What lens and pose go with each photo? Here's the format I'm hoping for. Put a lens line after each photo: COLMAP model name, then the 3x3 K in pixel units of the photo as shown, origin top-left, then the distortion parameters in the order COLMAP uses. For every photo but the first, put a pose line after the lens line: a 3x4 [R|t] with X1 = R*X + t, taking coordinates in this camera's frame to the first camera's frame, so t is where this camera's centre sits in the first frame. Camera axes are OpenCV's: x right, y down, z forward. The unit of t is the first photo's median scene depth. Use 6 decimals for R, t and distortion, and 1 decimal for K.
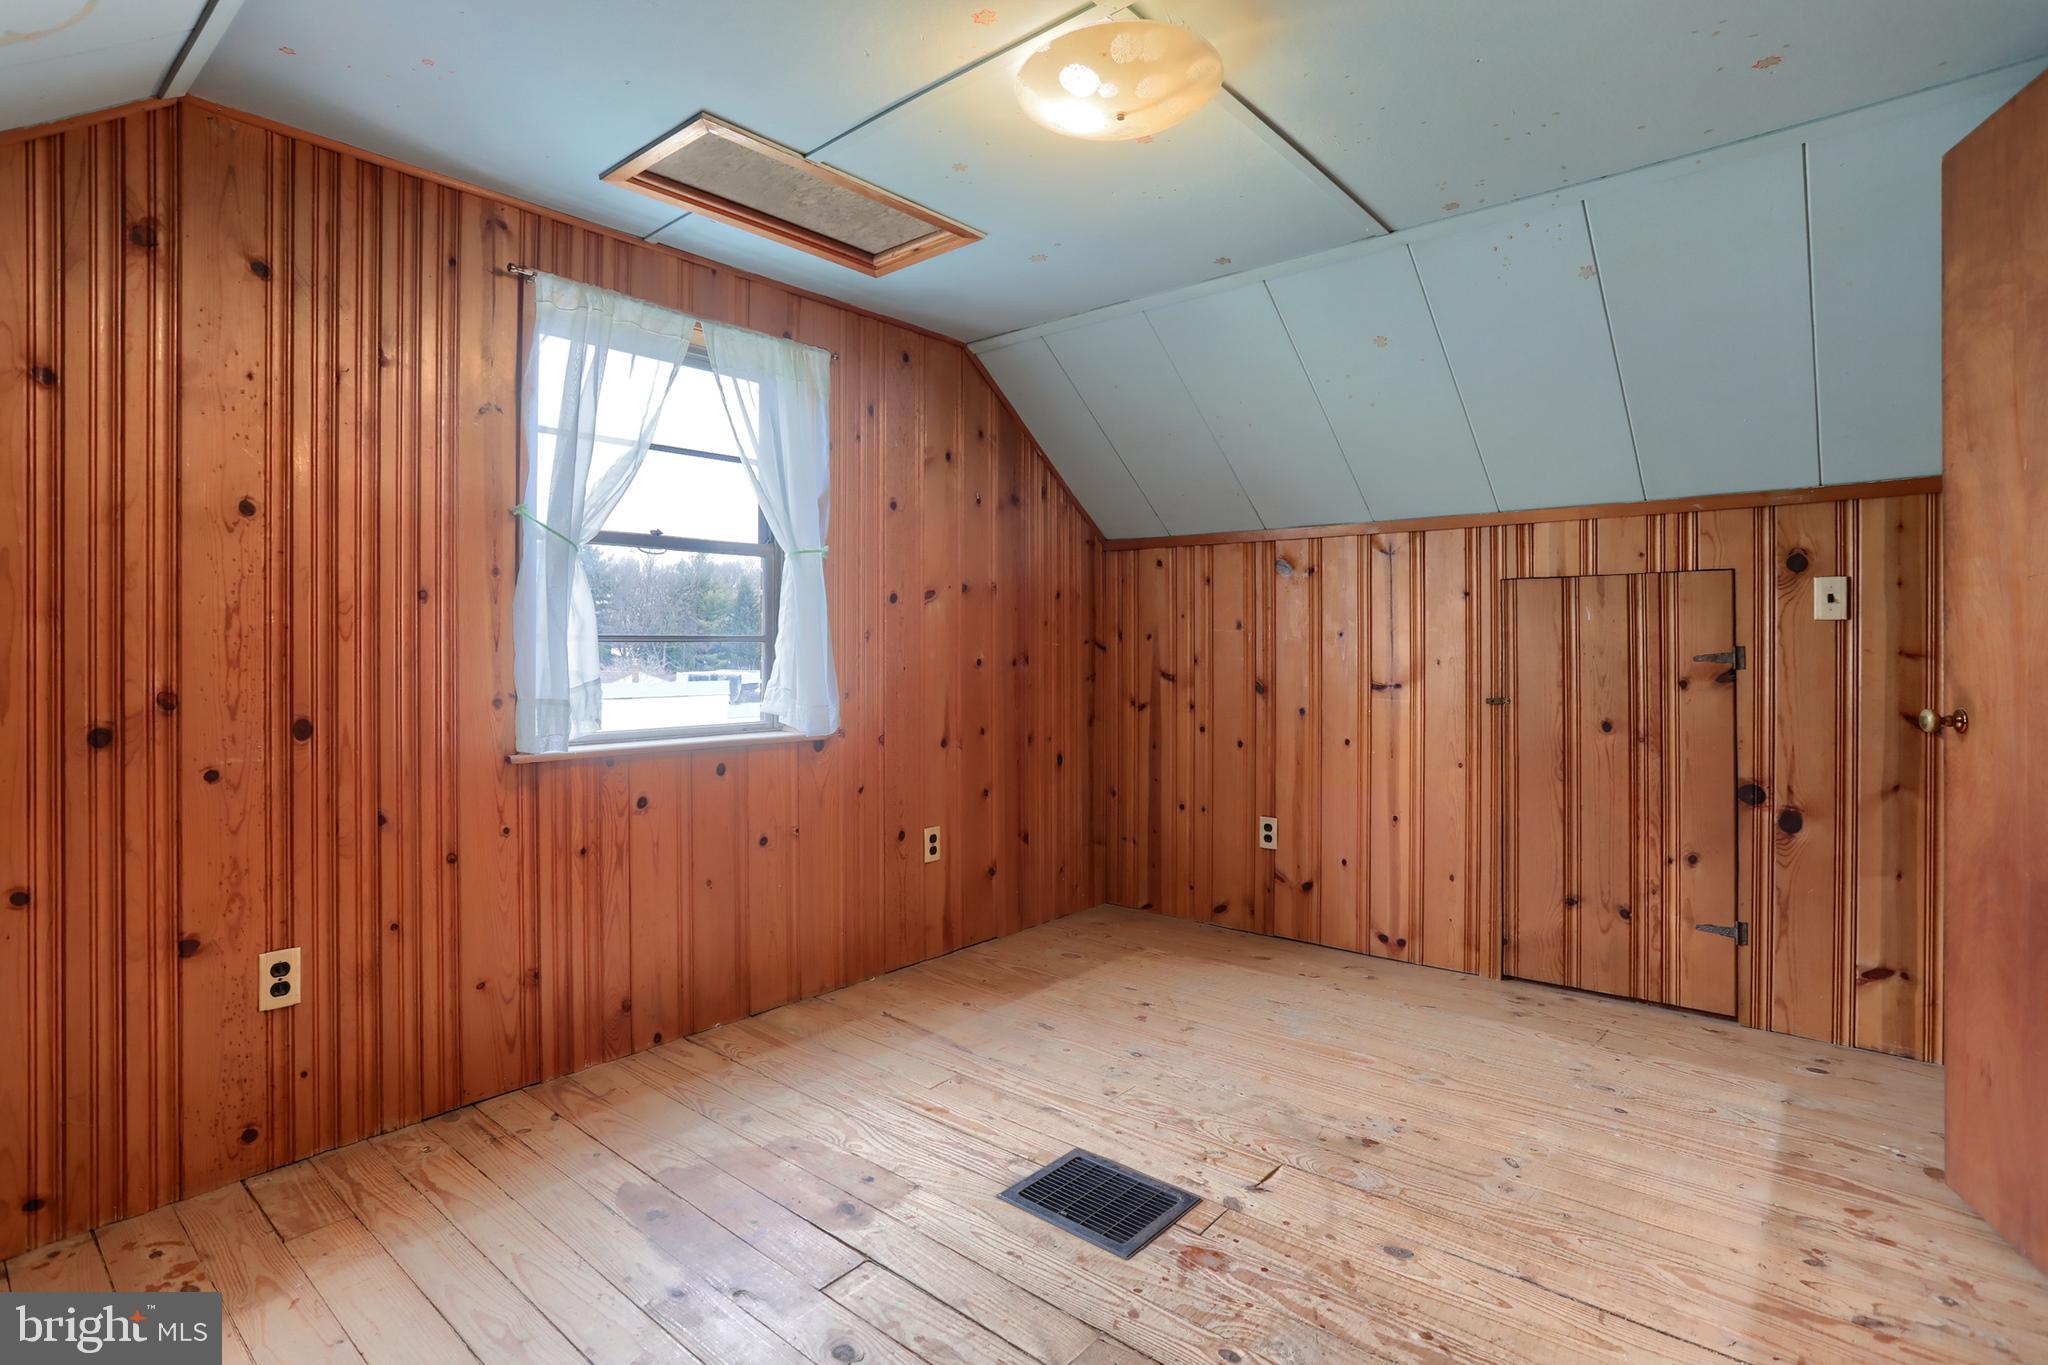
lens RADIAL K [[1027.3, 0, 1022.2], [0, 1027.3, 660.4], [0, 0, 1]] dist [-0.029437, 0.013653]
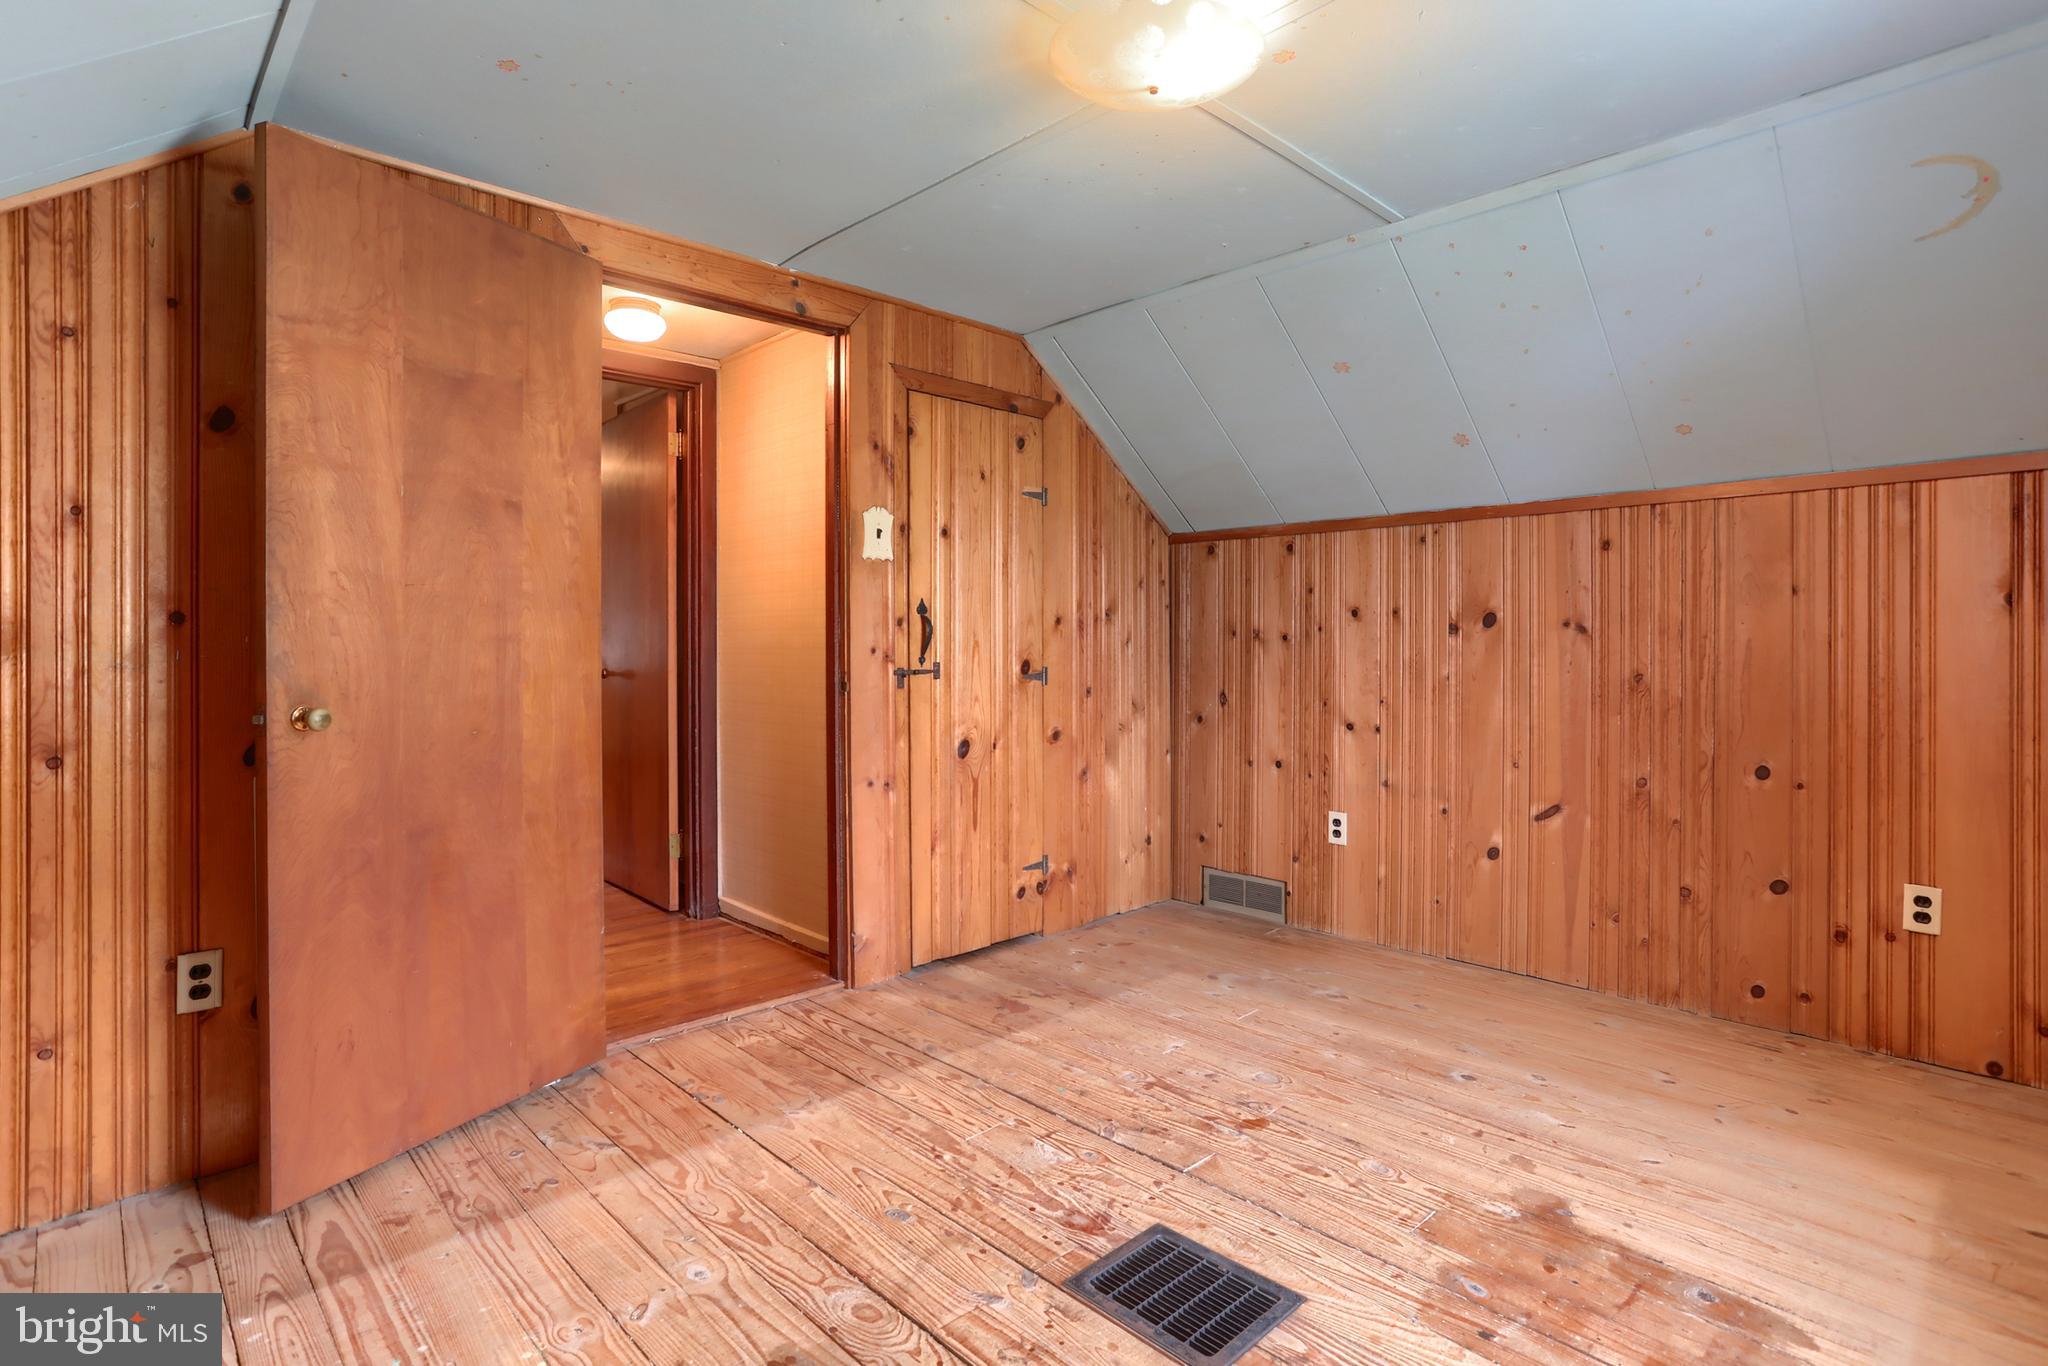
lens RADIAL K [[1027.3, 0, 1027.6], [0, 1027.3, 663.8], [0, 0, 1]] dist [-0.029437, 0.013653]
pose [[-0.995669, 0.004121, 0.092883, 0.134817], [0.007208, 0.999432, 0.032934, -0.021905], [-0.092694, 0.033461, -0.995132, 2.006866]]
